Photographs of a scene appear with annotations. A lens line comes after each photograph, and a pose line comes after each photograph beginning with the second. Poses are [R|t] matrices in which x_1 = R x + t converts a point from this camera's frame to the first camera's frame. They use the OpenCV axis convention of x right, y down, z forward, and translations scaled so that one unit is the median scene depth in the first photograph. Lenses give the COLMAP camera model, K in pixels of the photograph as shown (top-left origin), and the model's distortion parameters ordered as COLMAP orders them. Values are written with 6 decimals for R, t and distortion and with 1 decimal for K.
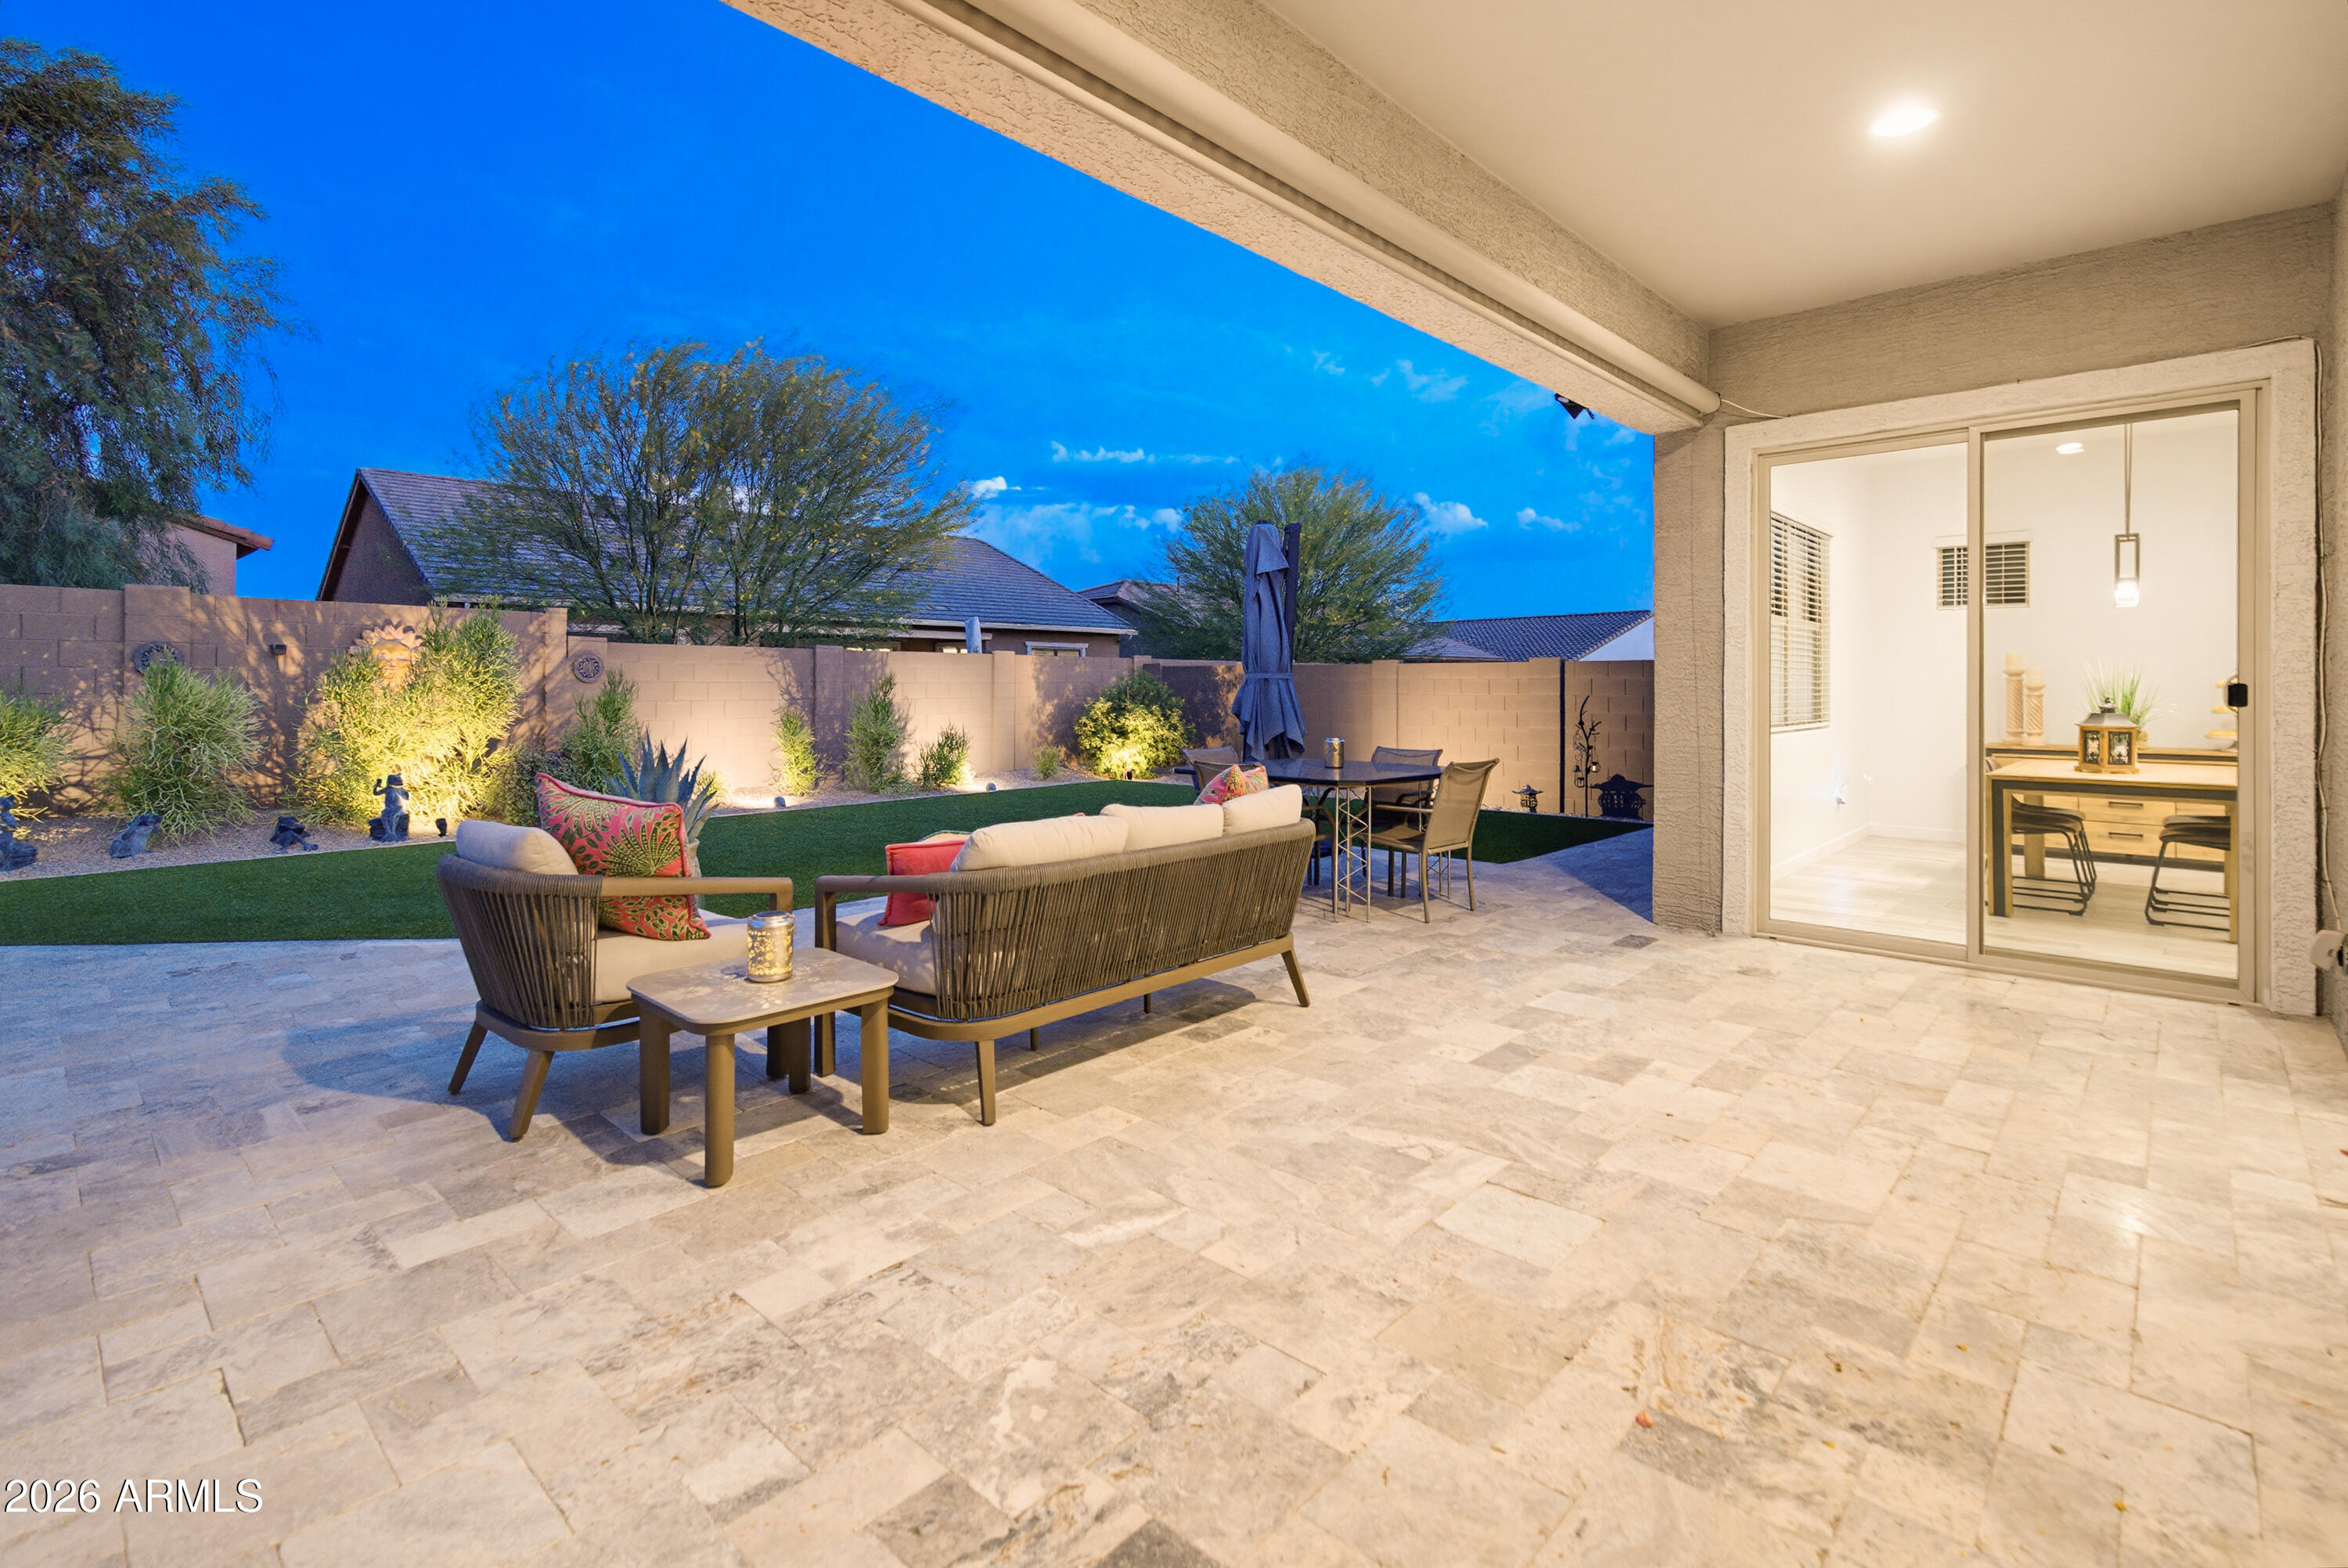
lens RADIAL K [[1071.2, 0, 1170.0], [0, 1071.2, 687.8], [0, 0, 1]] dist [0.001503, 0.000849]
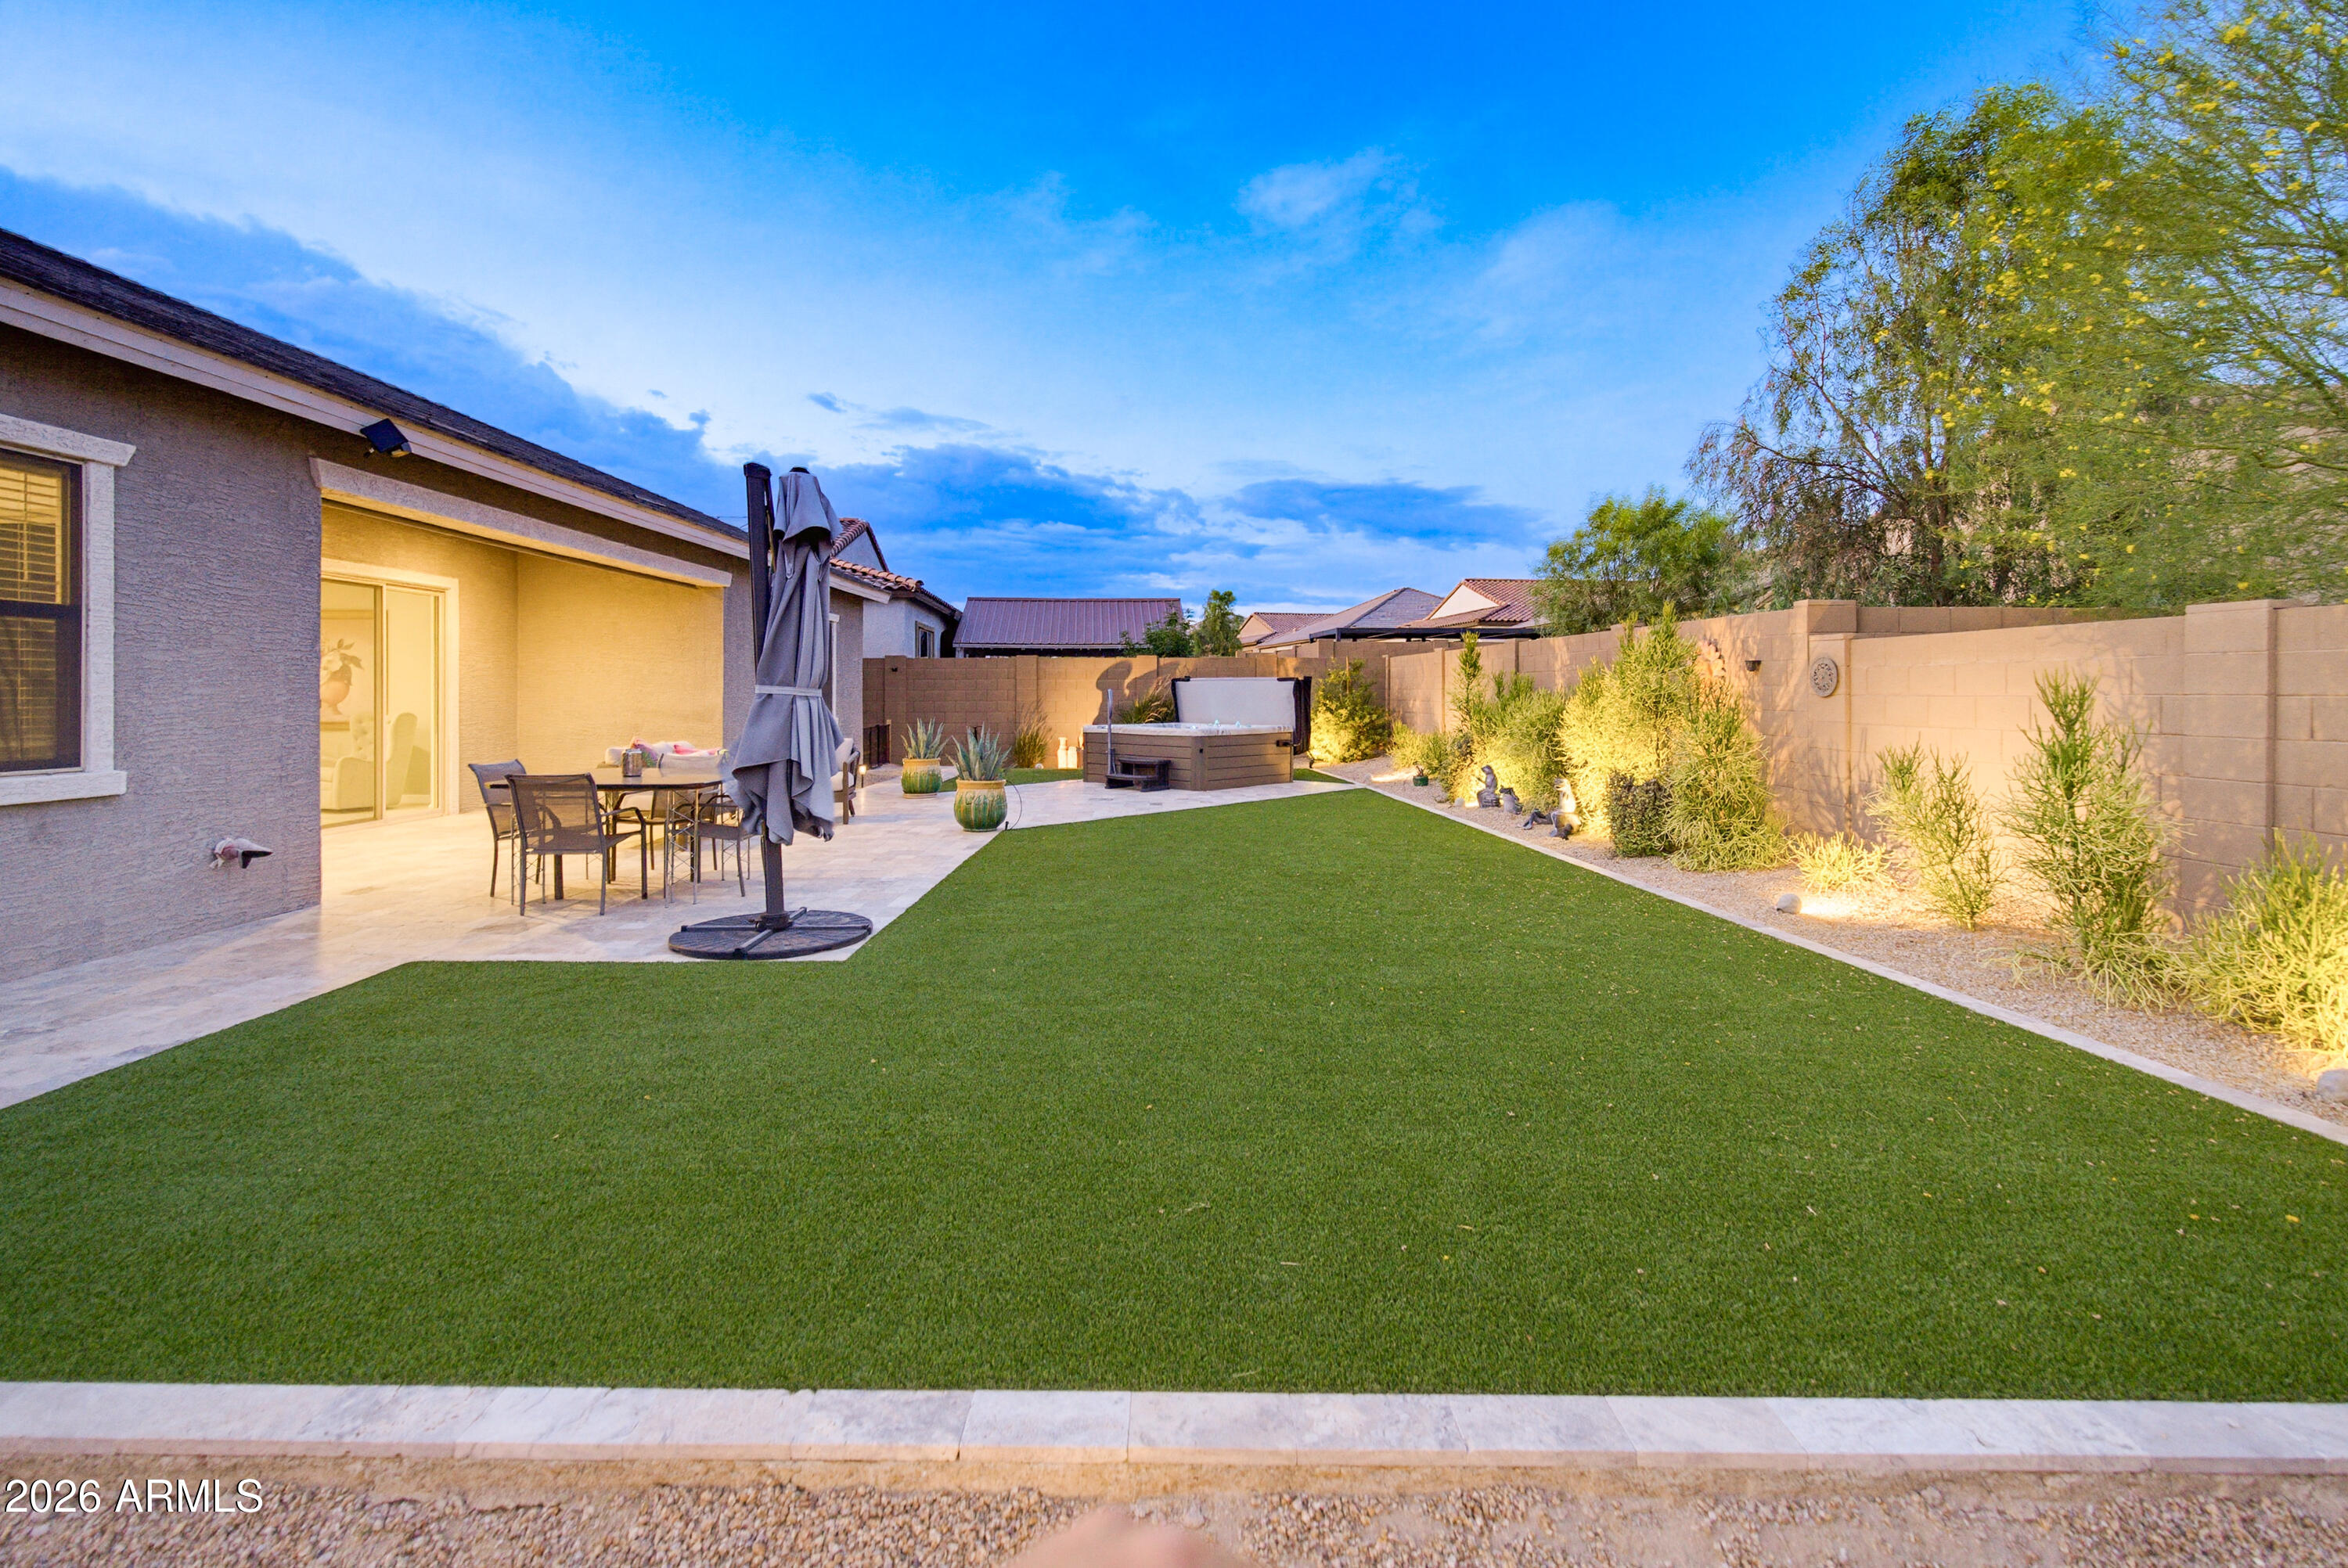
lens RADIAL K [[1083.5, 0, 1167.4], [0, 1083.5, 701.6], [0, 0, 1]] dist [0.000100, -0.000160]
pose [[-0.728108, 0.003590, -0.685453, 0.326117], [-0.002081, 0.999970, 0.007448, -0.007288], [0.685459, 0.006849, -0.728079, 1.389574]]
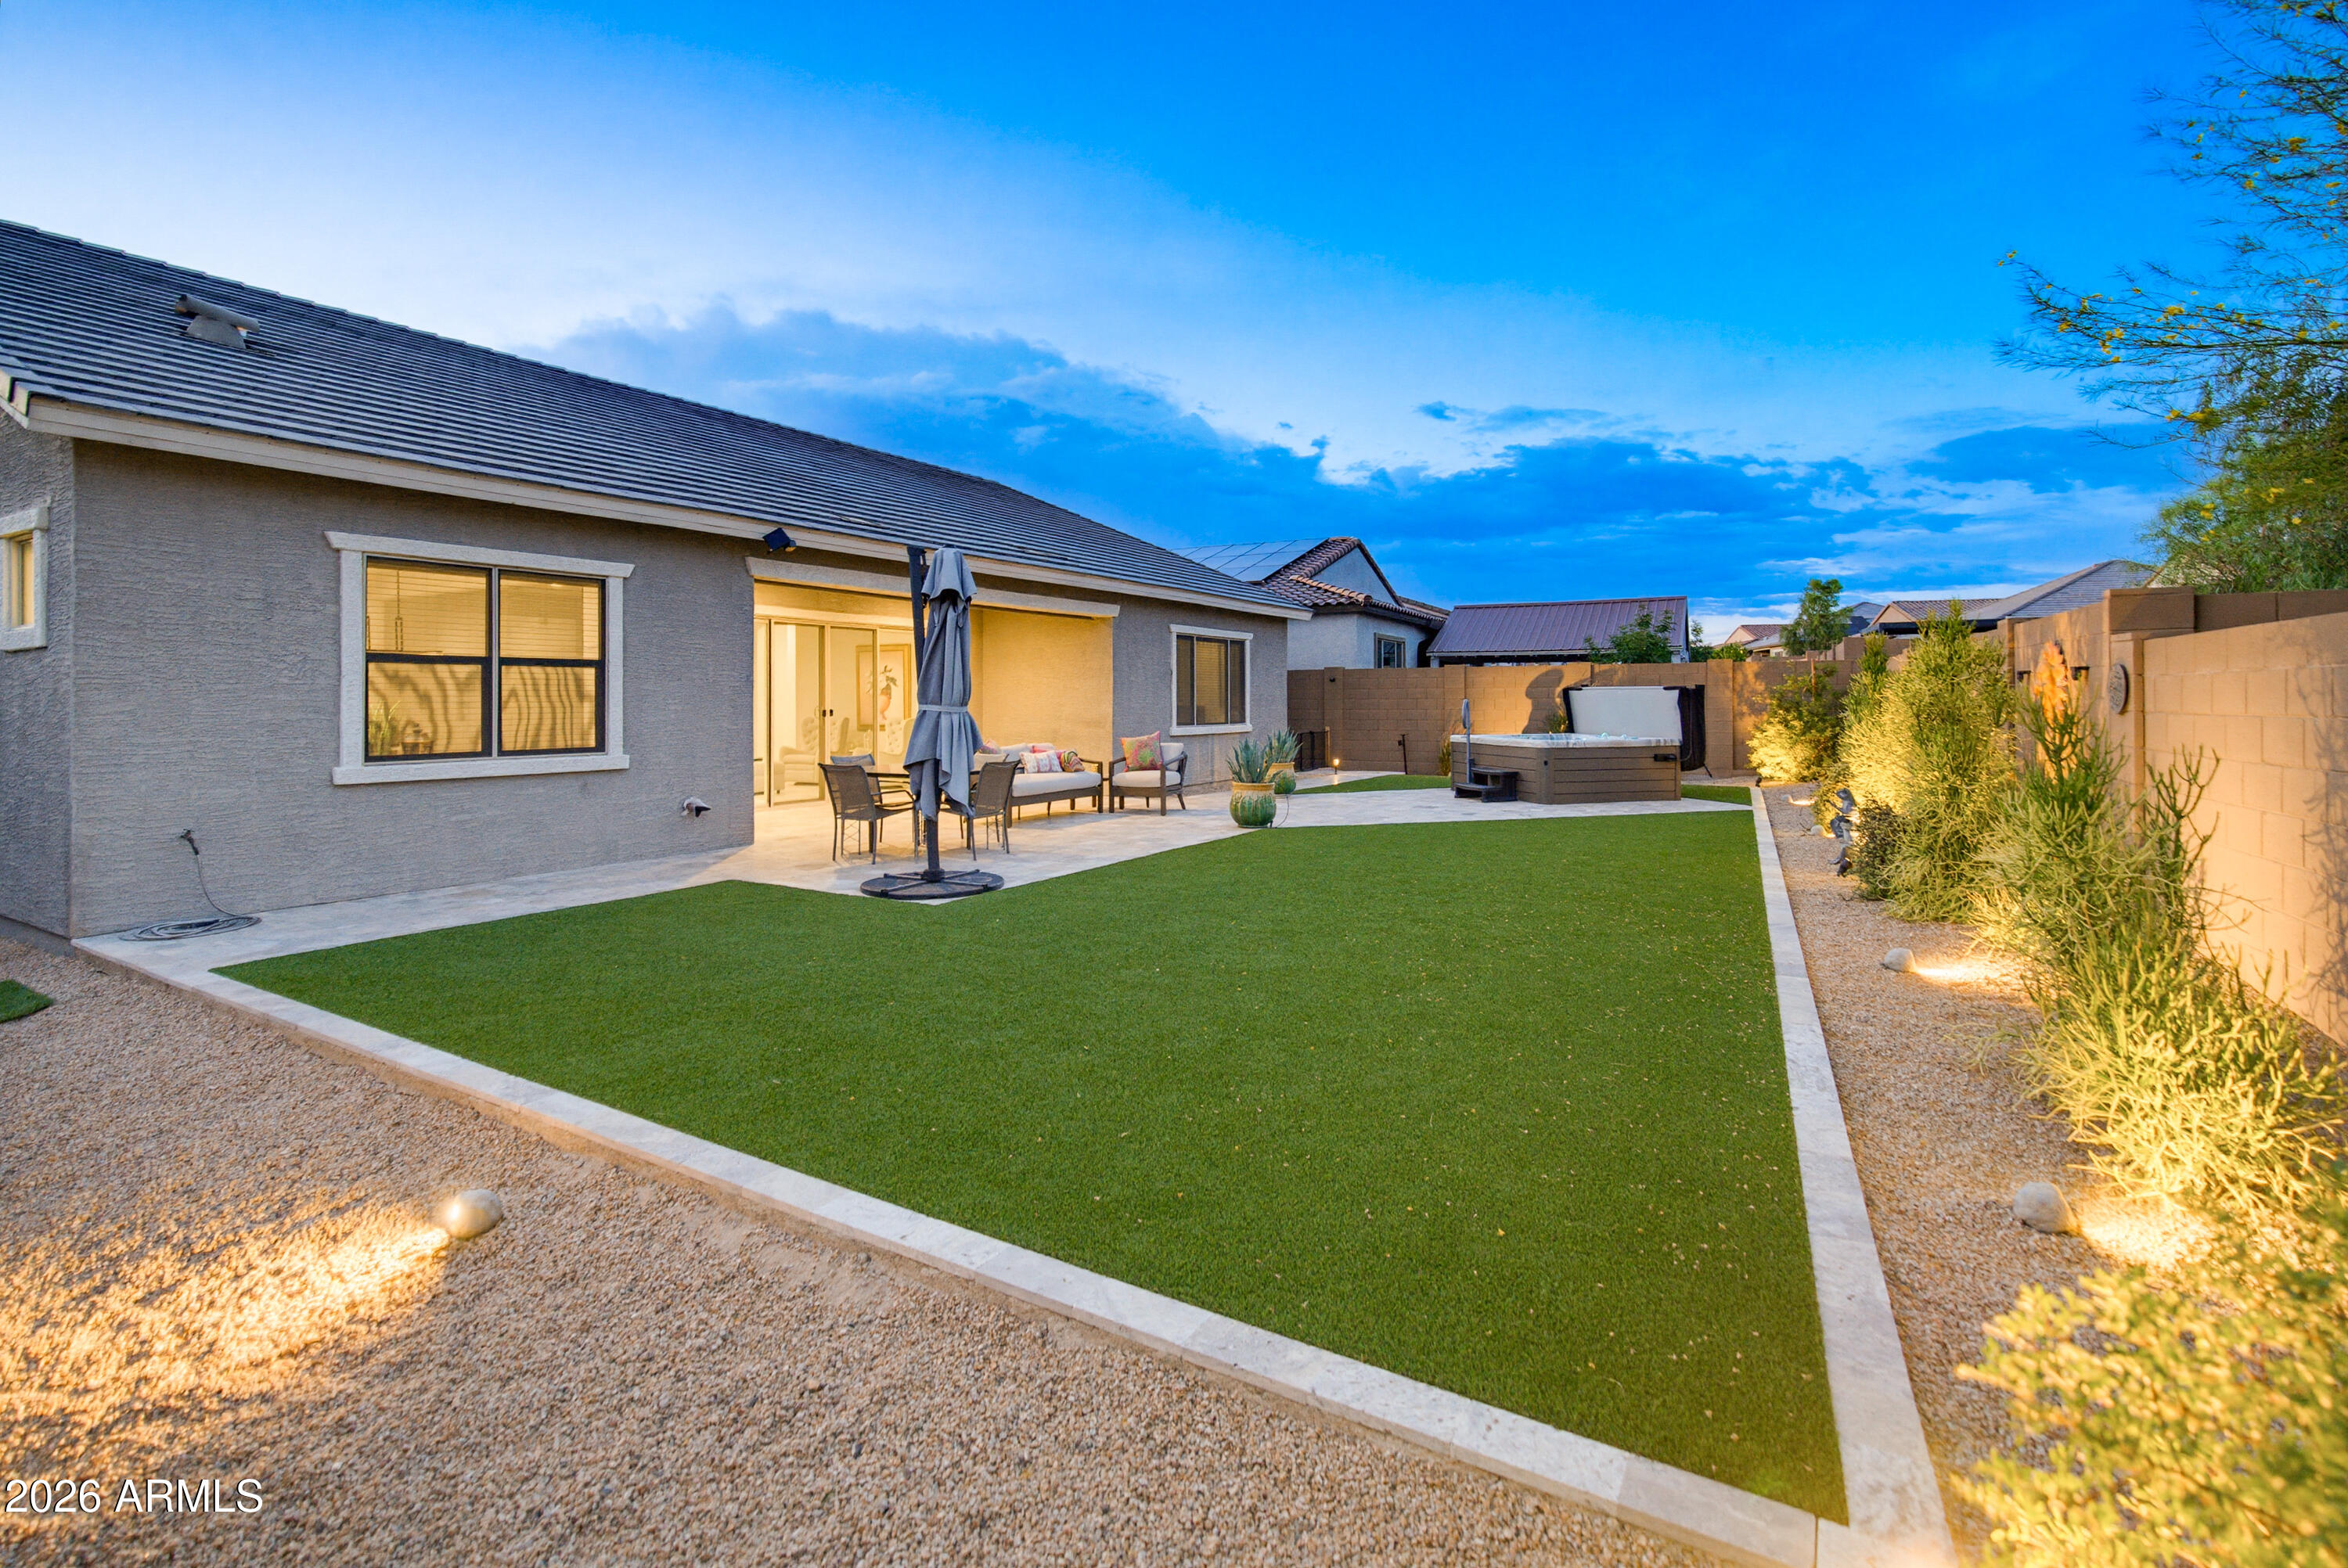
lens RADIAL K [[1089.5, 0, 1179.6], [0, 1089.5, 696.9], [0, 0, 1]] dist [0.001925, 0.001264]
pose [[-0.976695, 0.000193, -0.214631, 0.076452], [0.000434, 0.999999, -0.001074, -0.015433], [0.214631, -0.001142, -0.976695, 1.647007]]
